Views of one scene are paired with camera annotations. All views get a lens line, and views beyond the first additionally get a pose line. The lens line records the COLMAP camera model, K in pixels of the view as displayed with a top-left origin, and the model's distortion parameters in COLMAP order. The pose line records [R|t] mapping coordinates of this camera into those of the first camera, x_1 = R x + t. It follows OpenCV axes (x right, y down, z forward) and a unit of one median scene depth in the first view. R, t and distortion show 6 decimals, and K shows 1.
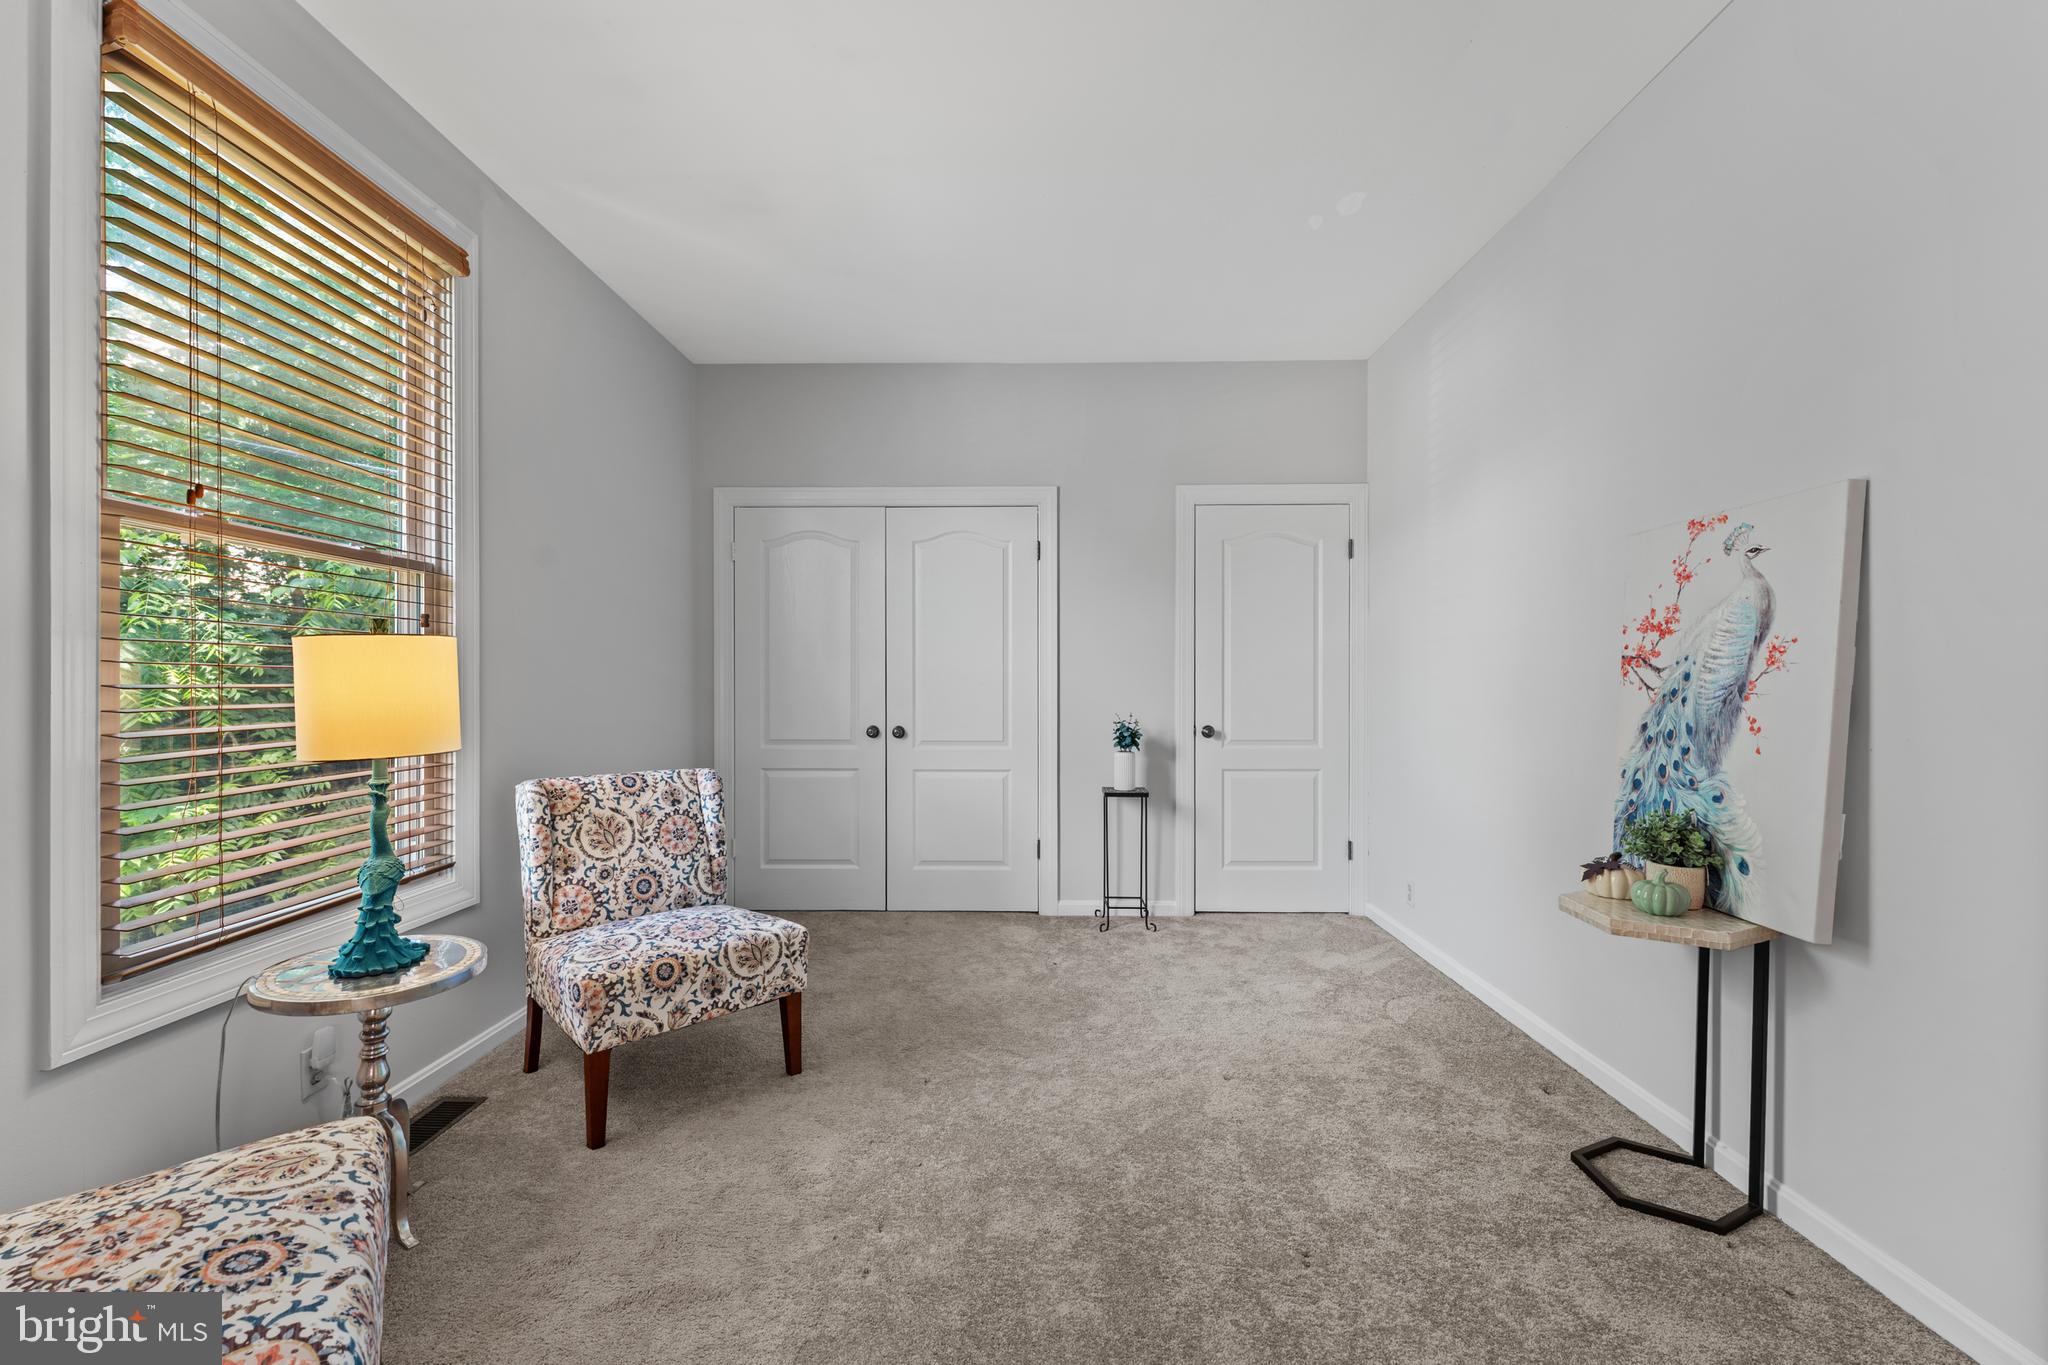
lens RADIAL K [[810.6, 0, 1014.0], [0, 810.6, 683.4], [0, 0, 1]] dist [0.002109, -0.000256]
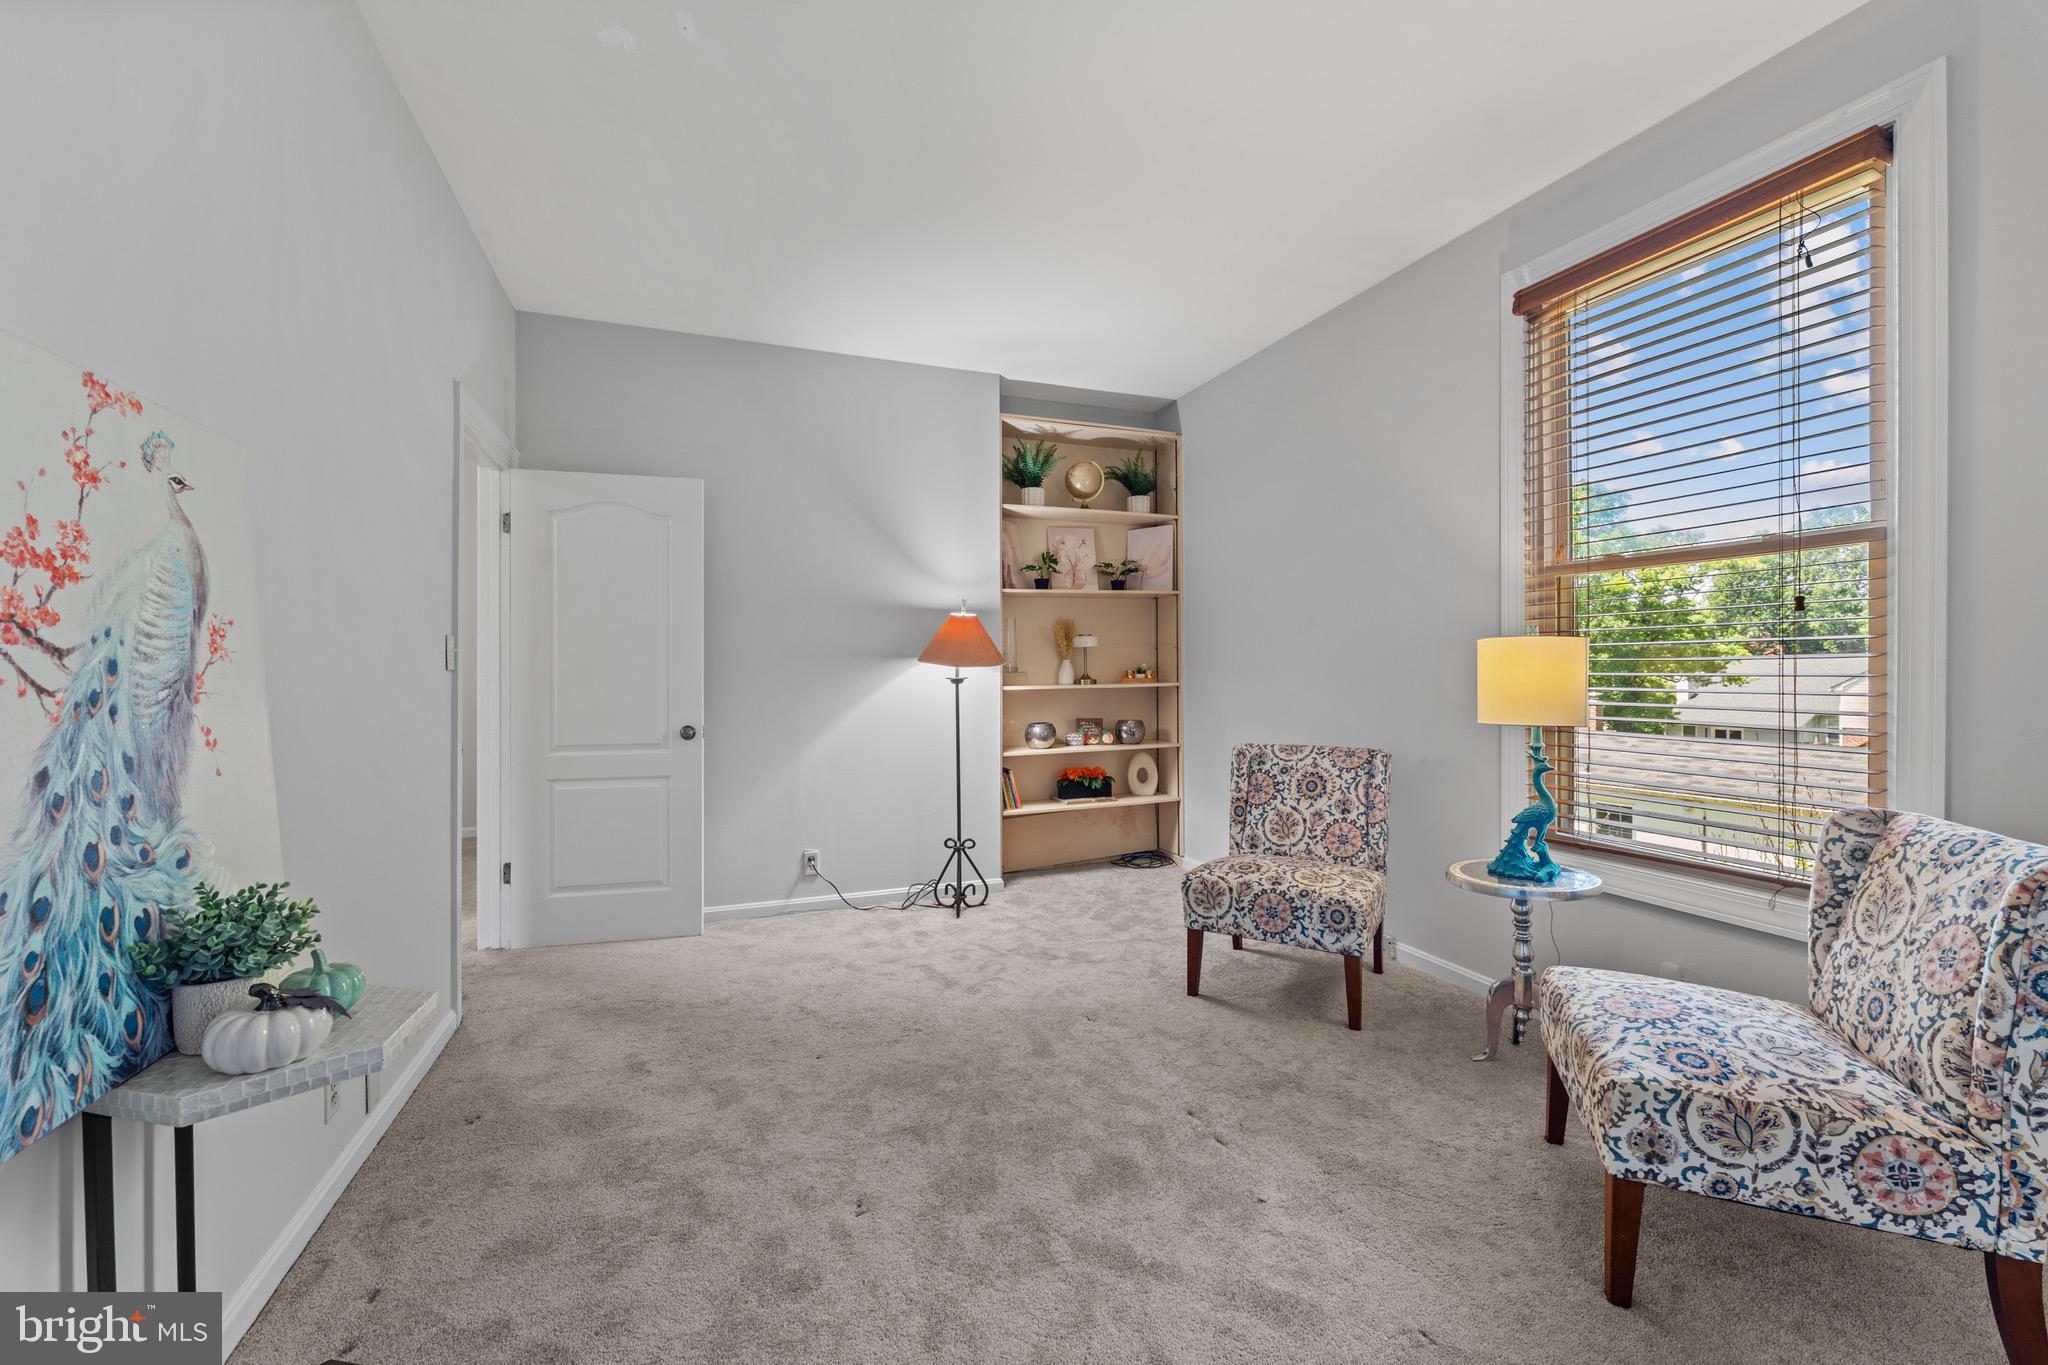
lens RADIAL K [[810.6, 0, 1021.6], [0, 810.6, 680.1], [0, 0, 1]] dist [0.002109, -0.000256]
pose [[-0.921039, 0.008169, -0.389385, 0.481042], [0.002423, 0.999881, 0.015246, -0.006609], [0.389464, 0.013099, -0.920949, 1.724792]]
